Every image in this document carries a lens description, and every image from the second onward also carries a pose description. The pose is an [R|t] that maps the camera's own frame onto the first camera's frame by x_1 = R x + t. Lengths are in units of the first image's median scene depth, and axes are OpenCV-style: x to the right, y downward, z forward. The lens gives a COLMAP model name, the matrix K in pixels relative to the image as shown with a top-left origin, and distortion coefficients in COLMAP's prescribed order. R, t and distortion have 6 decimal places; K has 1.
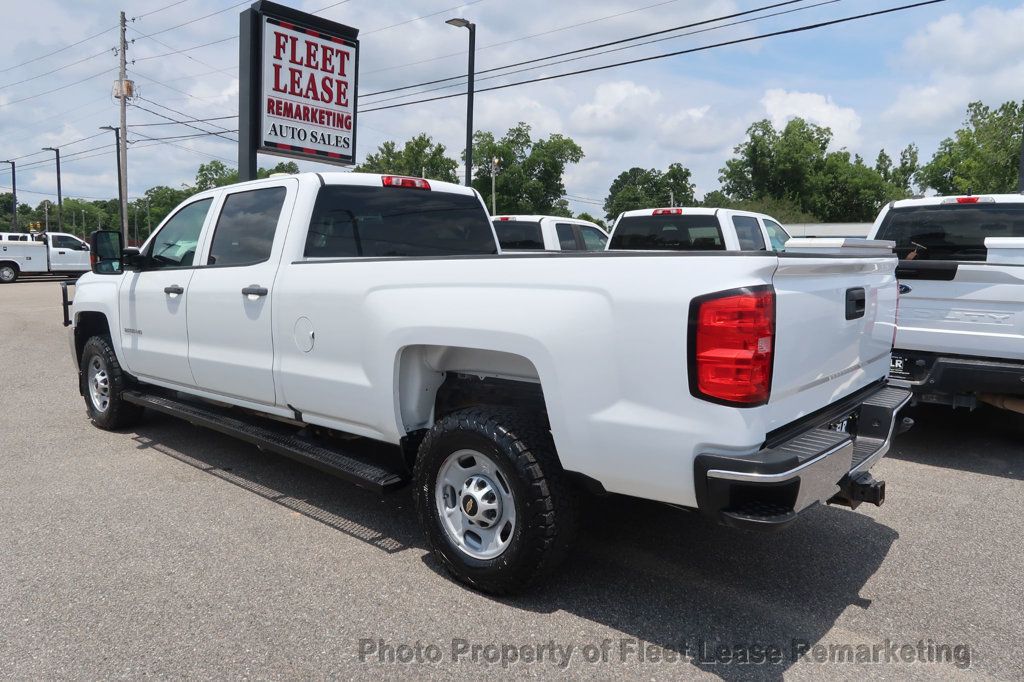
lens RADIAL K [[719.3, 0, 515.2], [0, 719.3, 335.9], [0, 0, 1]] dist [-0.026465, 0.011316]
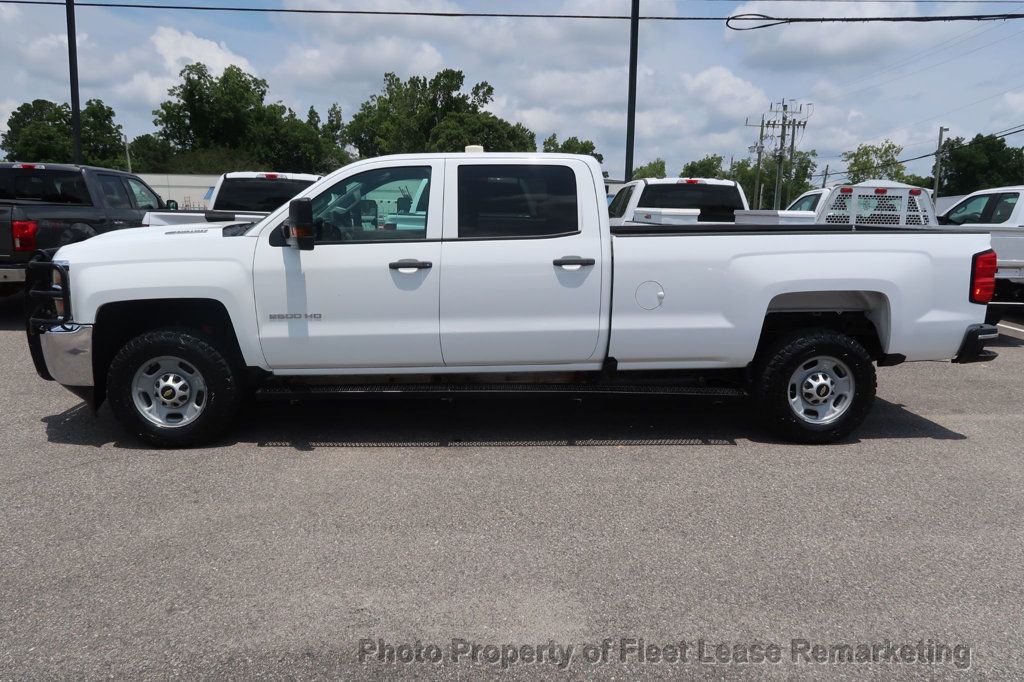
lens RADIAL K [[719.3, 0, 520.8], [0, 719.3, 321.5], [0, 0, 1]] dist [-0.026465, 0.011316]
pose [[0.715428, -0.104937, 0.690761, -0.259846], [0.070182, 0.994450, 0.078383, -0.013816], [-0.695153, -0.007599, 0.718822, 0.053397]]
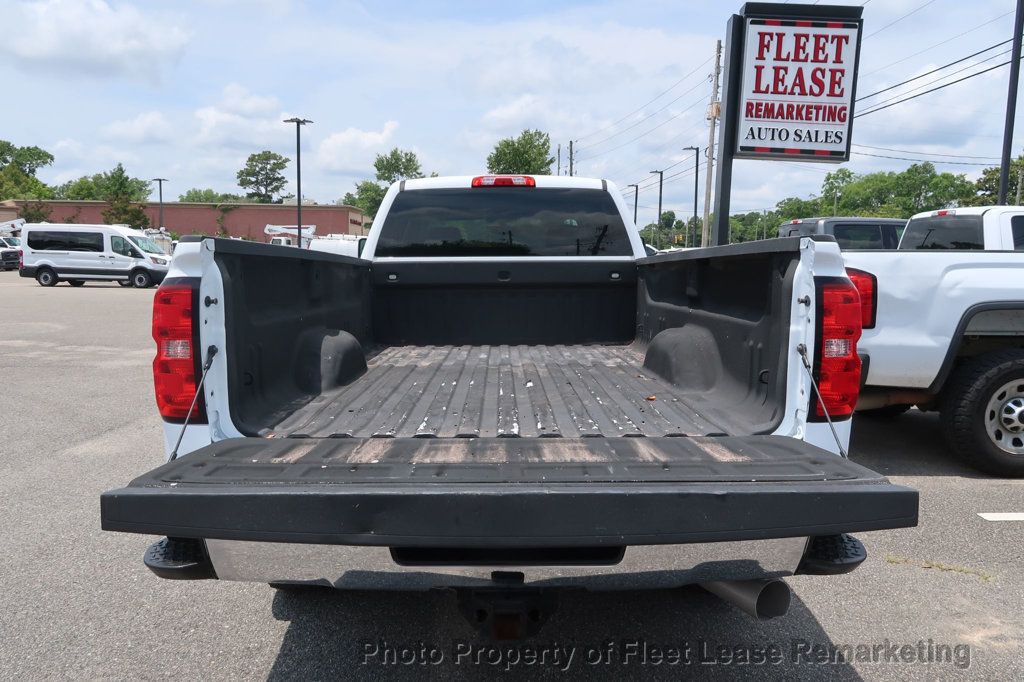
lens RADIAL K [[719.3, 0, 510.4], [0, 719.3, 340.6], [0, 0, 1]] dist [-0.026465, 0.011316]
pose [[0.669284, 0.077776, -0.738925, 0.165326], [-0.082760, 0.996121, 0.029888, -0.007642], [0.738383, 0.041150, 0.673124, 0.099828]]
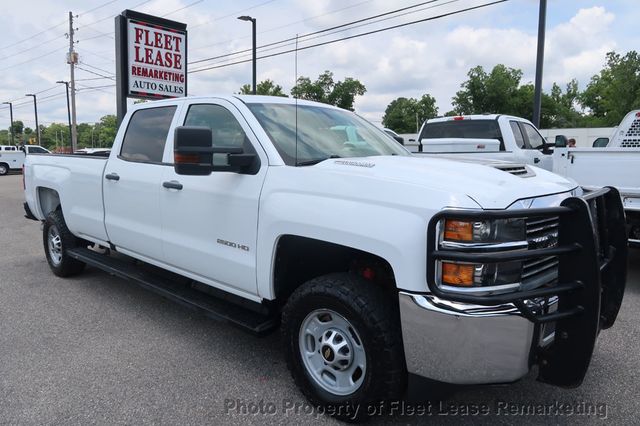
lens RADIAL K [[449.5, 0, 325.1], [0, 449.5, 211.4], [0, 0, 1]] dist [-0.026465, 0.011316]
pose [[0.999637, -0.015621, -0.021941, 0.126643], [0.015974, 0.999744, 0.016016, 0.011370], [0.021685, -0.016361, 0.999631, -0.075255]]
